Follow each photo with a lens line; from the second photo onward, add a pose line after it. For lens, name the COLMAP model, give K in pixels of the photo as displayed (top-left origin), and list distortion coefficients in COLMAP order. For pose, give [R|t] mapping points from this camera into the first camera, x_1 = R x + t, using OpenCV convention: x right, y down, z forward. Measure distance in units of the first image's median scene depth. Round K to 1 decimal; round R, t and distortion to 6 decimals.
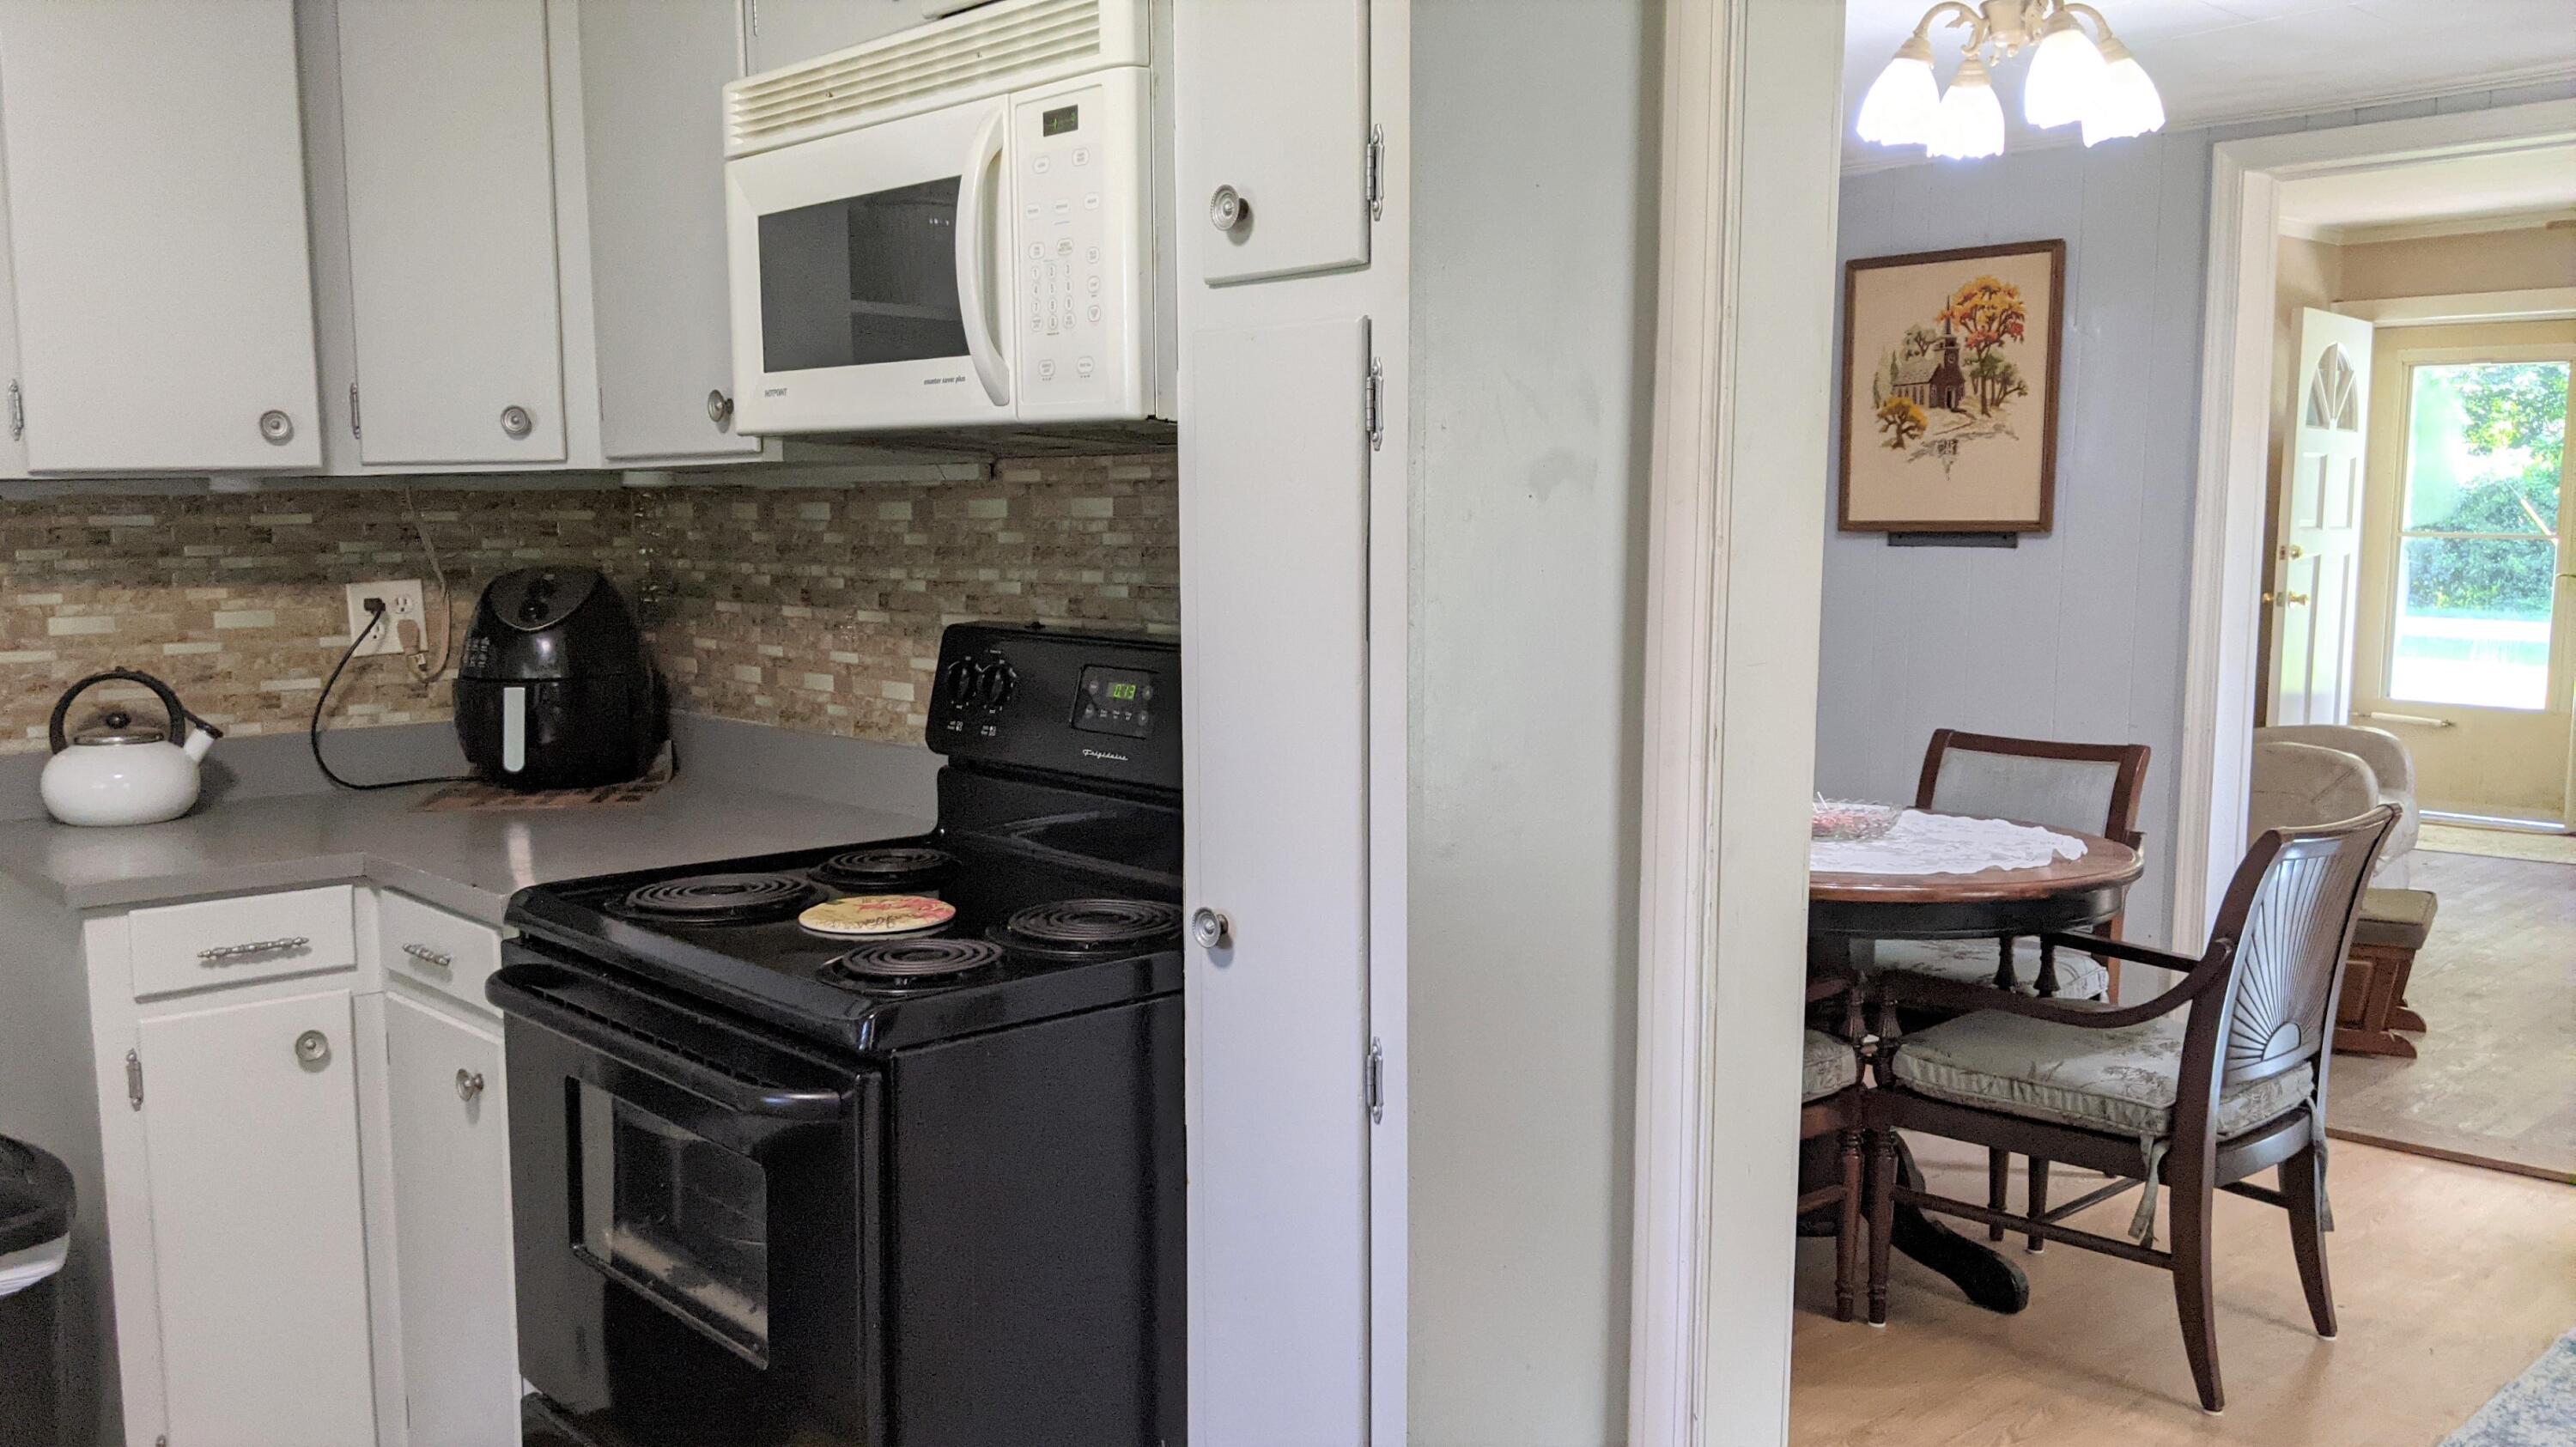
lens RADIAL K [[2071.6, 0, 1286.1], [0, 2071.6, 764.3], [0, 0, 1]] dist [0.049164, -0.099978]
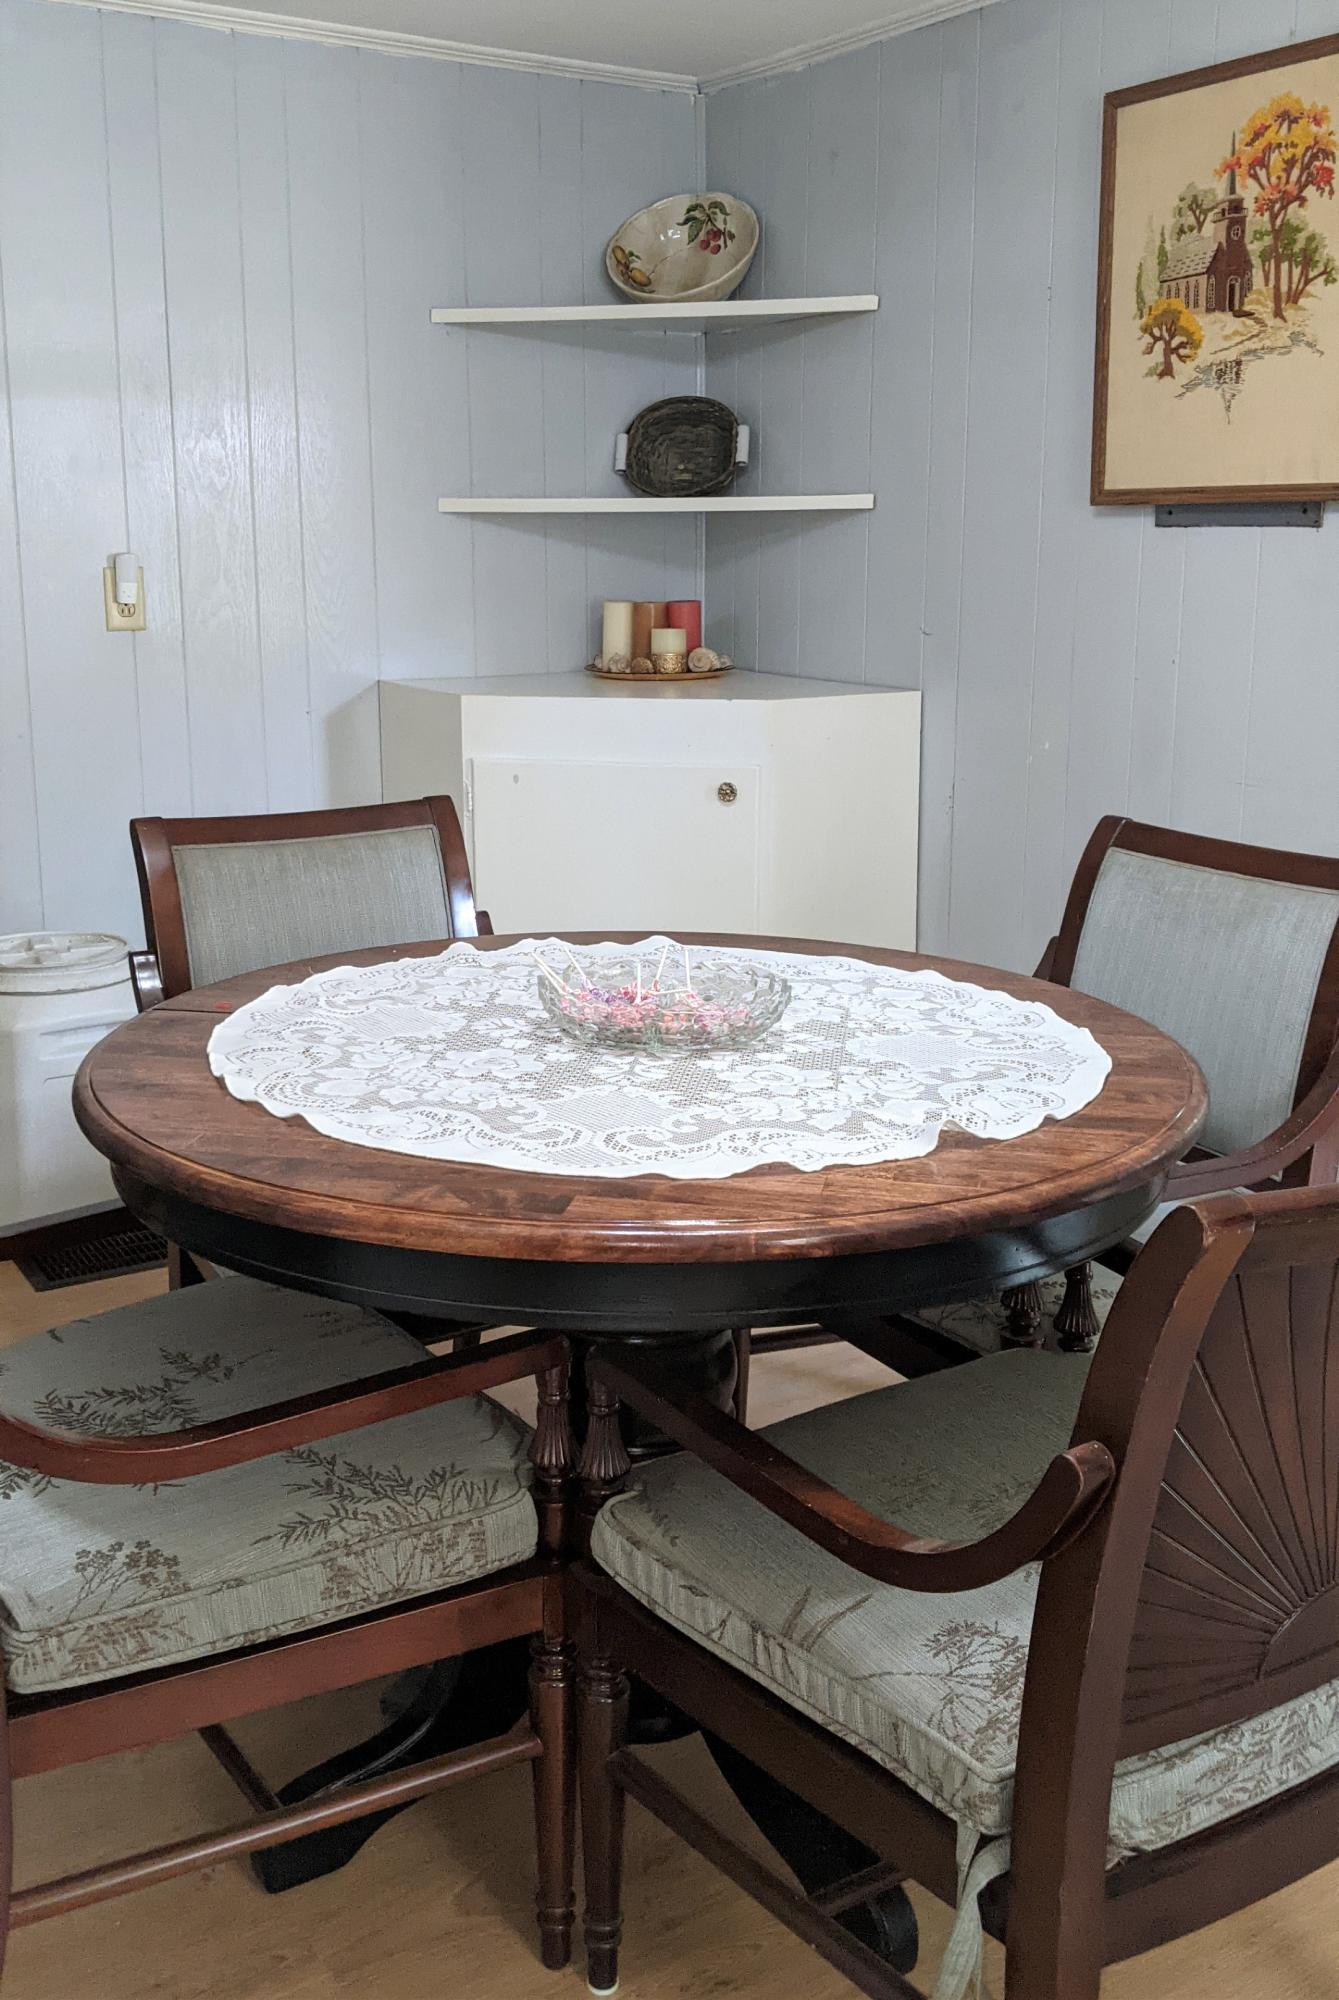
lens RADIAL K [[1935.3, 0, 635.9], [0, 1935.3, 901.2], [0, 0, 1]] dist [0.004508, -0.012686]
pose [[0.984179, 0.030959, -0.174450, 0.247662], [-0.018488, 0.997185, 0.072662, -0.027615], [0.176208, -0.068287, 0.981981, 0.361457]]
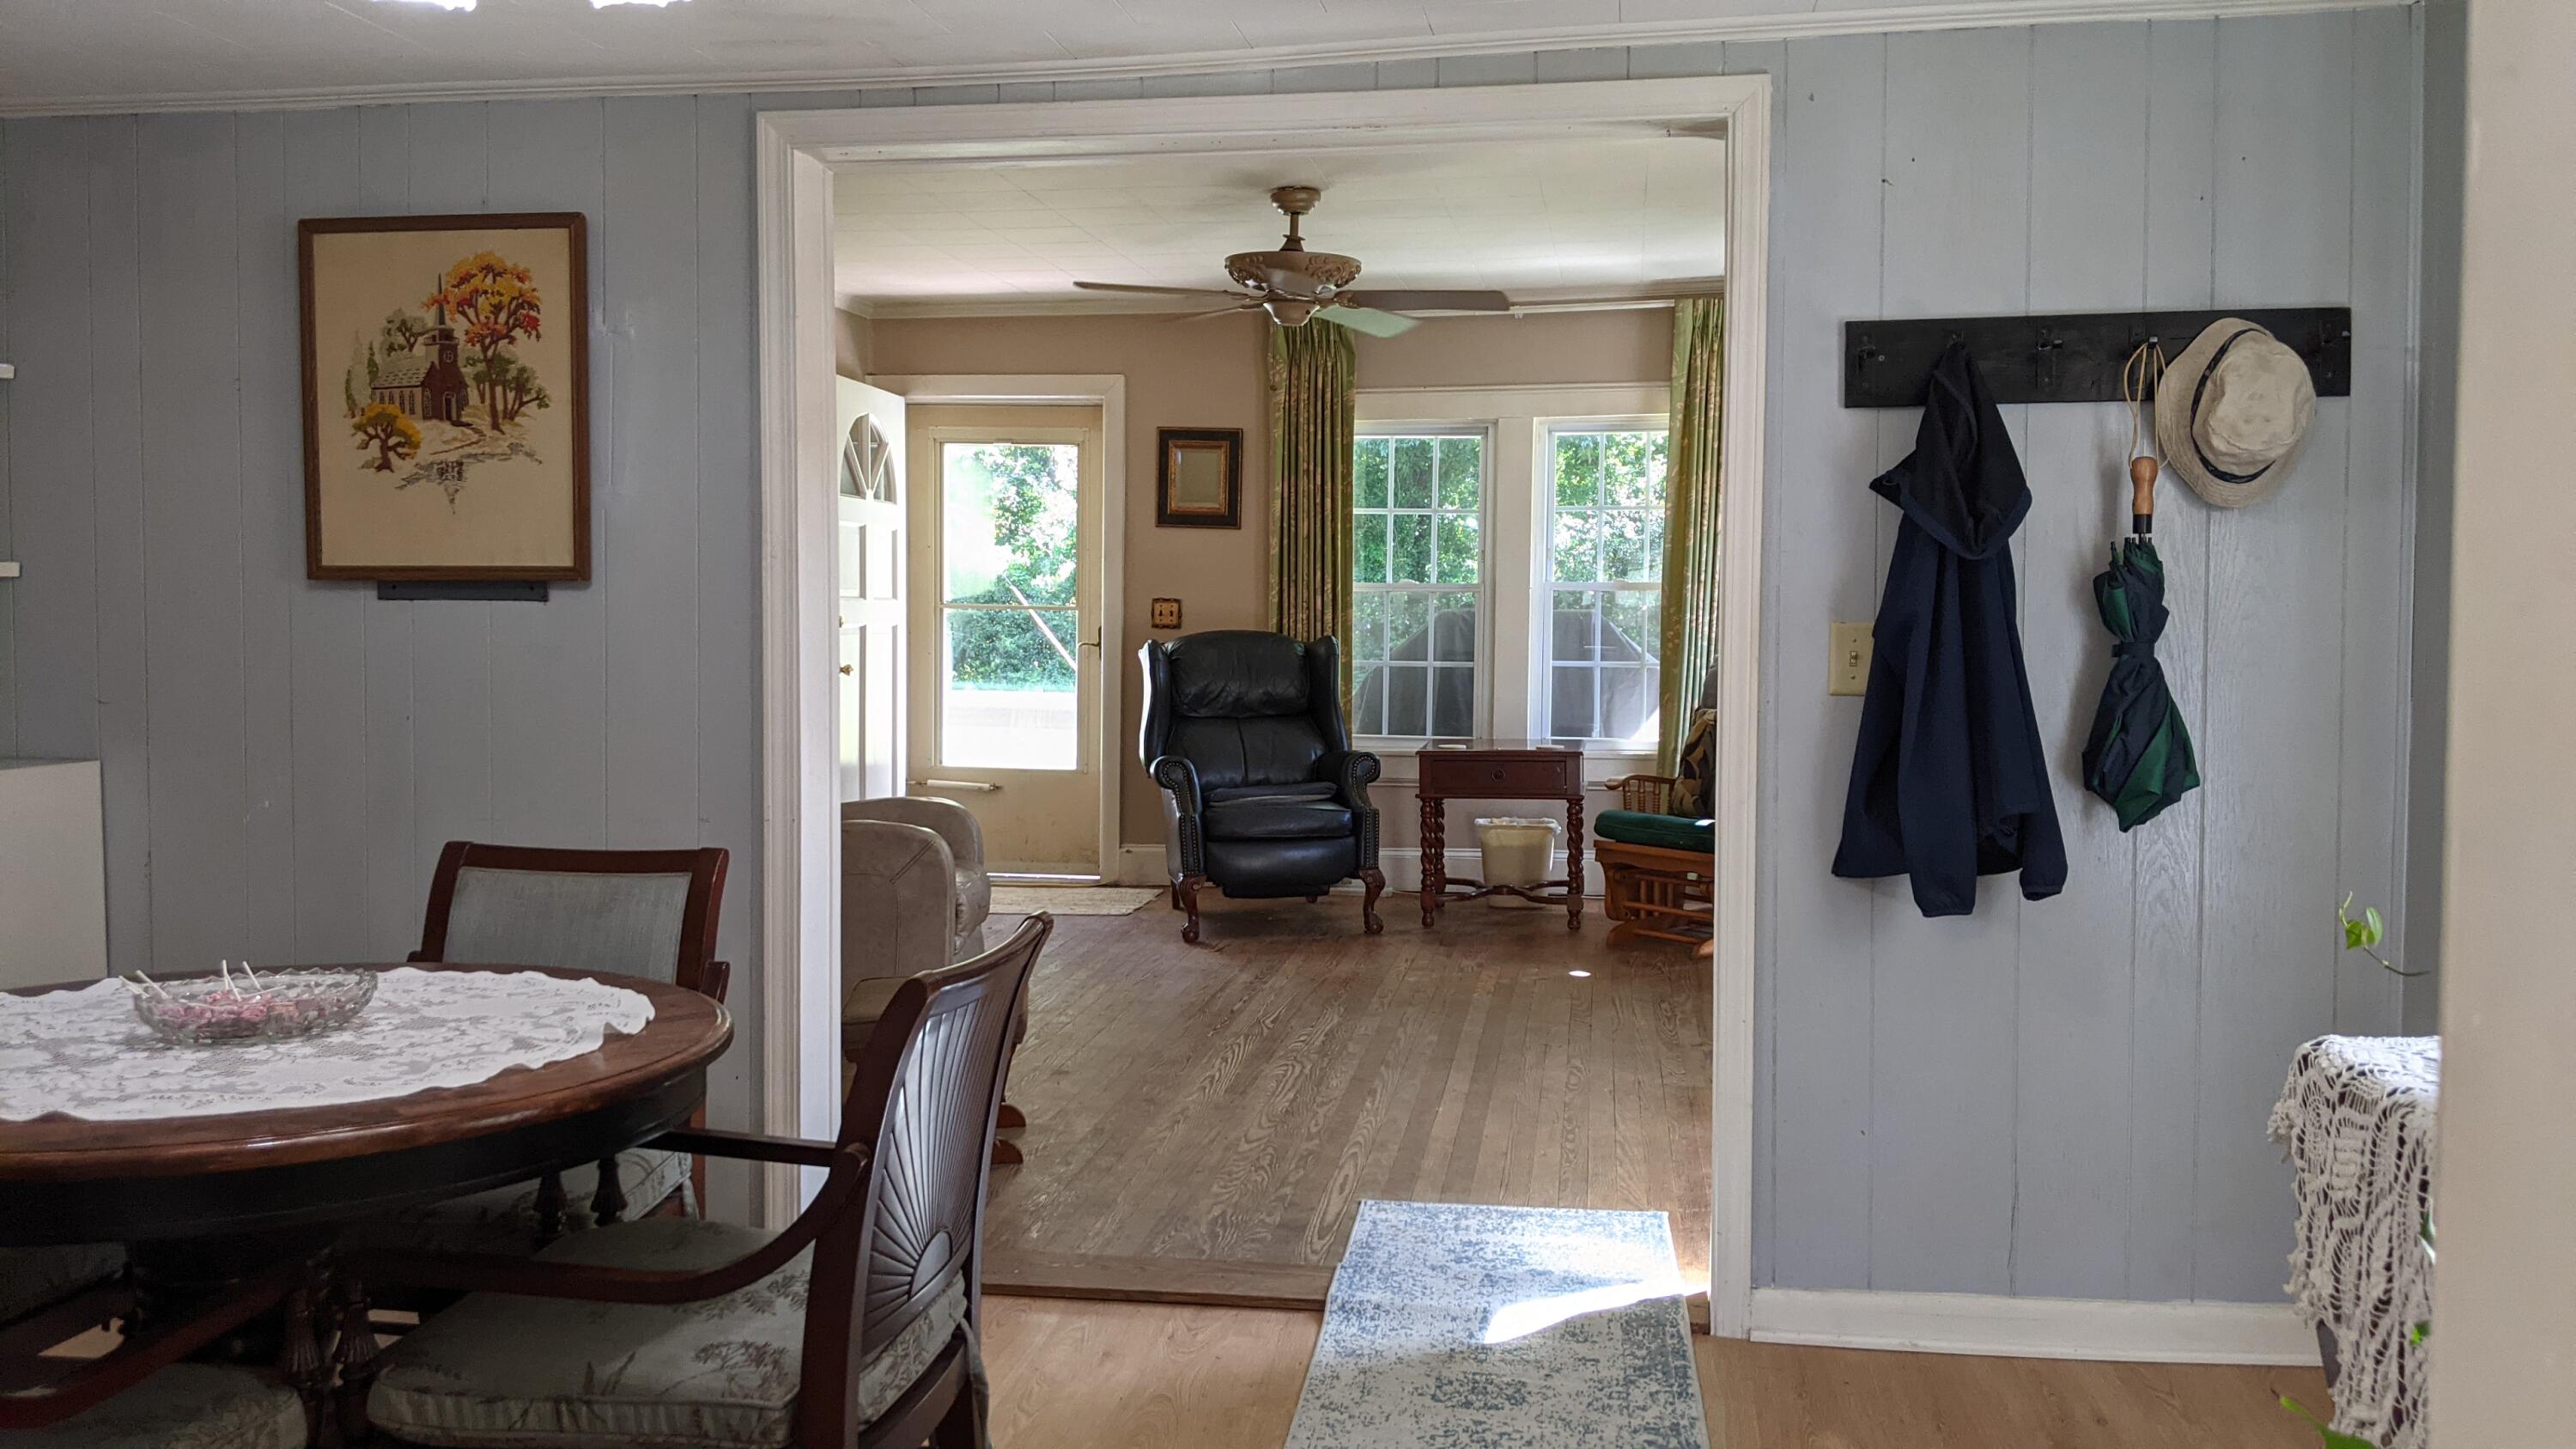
lens RADIAL K [[2063.0, 0, 1288.0], [0, 2063.0, 724.5], [0, 0, 1]] dist [0.087493, -0.182641]
pose [[0.786975, -0.031324, 0.616190, 0.085345], [0.066890, 0.997155, -0.034739, -0.011824], [-0.613349, 0.068555, 0.786831, 0.213928]]
